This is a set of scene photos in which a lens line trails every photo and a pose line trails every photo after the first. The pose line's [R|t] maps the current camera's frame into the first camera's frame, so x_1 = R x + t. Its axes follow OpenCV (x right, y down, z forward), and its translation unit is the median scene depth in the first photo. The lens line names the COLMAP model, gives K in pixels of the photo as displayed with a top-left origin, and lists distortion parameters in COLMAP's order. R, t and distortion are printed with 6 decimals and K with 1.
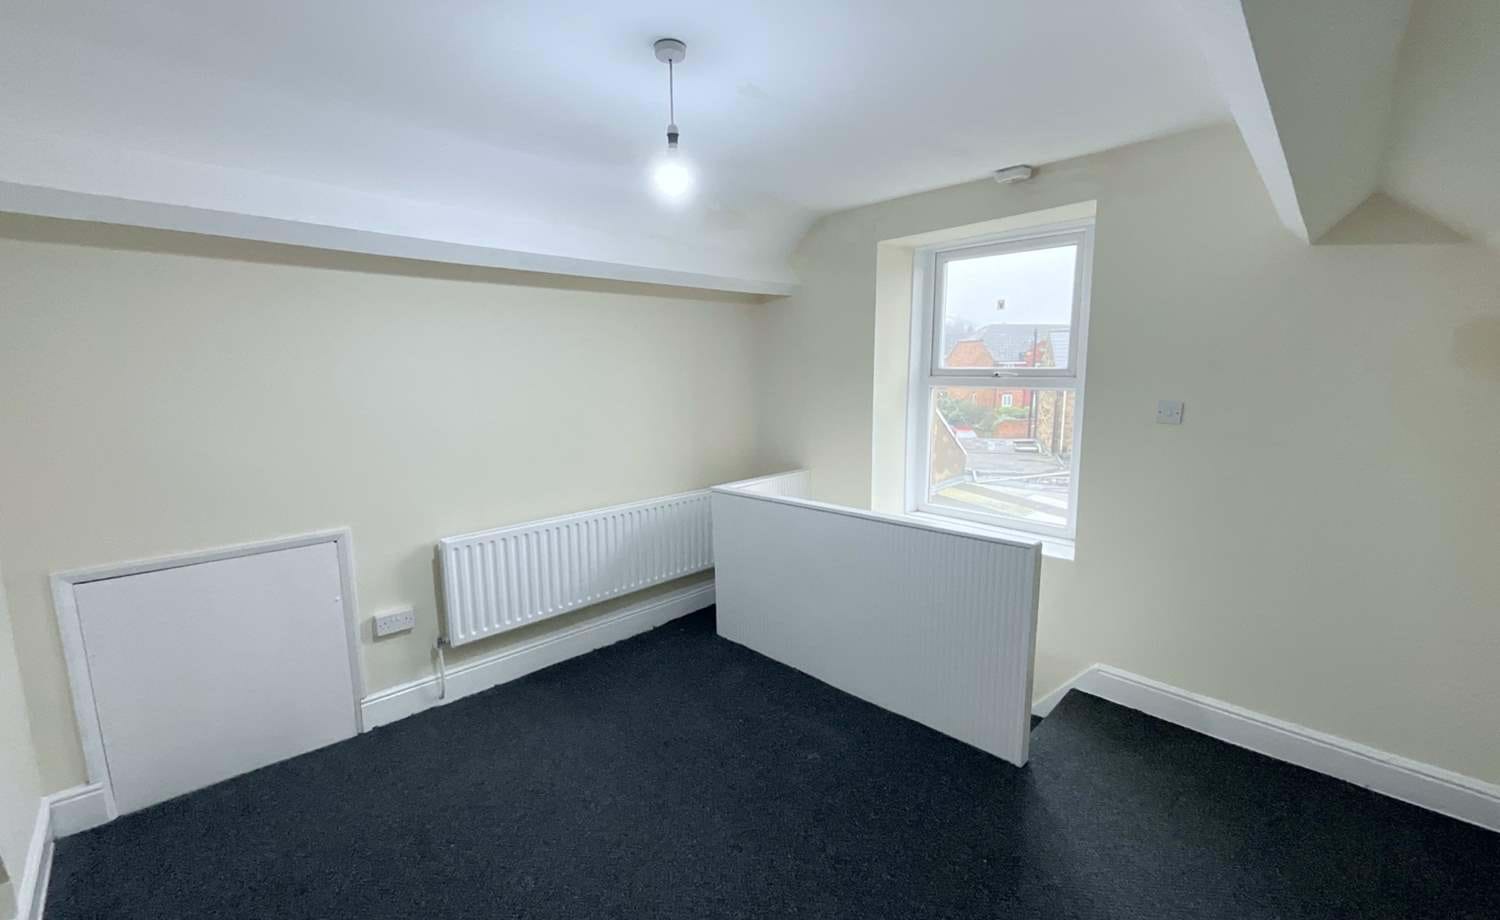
lens RADIAL K [[606.0, 0, 751.6], [0, 606.0, 462.4], [0, 0, 1]] dist [-0.011507, 0.005905]
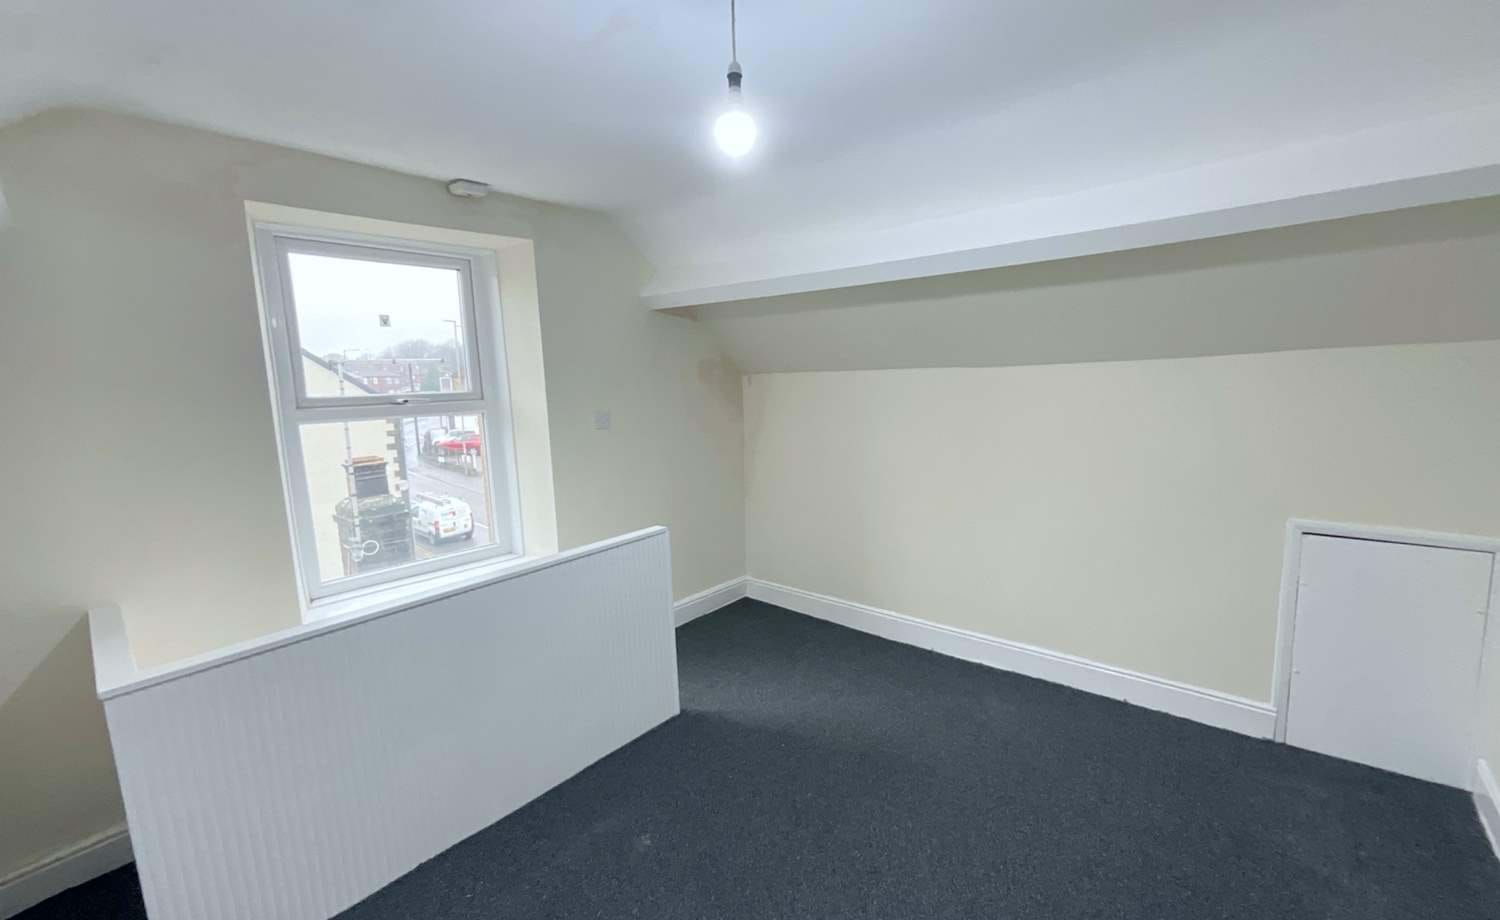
lens RADIAL K [[606.0, 0, 751.6], [0, 606.0, 462.4], [0, 0, 1]] dist [-0.011507, 0.005905]
pose [[-0.073362, -0.133721, 0.988300, -0.629394], [0.190051, 0.970936, 0.145480, -0.117461], [-0.979029, 0.198500, -0.045816, 0.729456]]
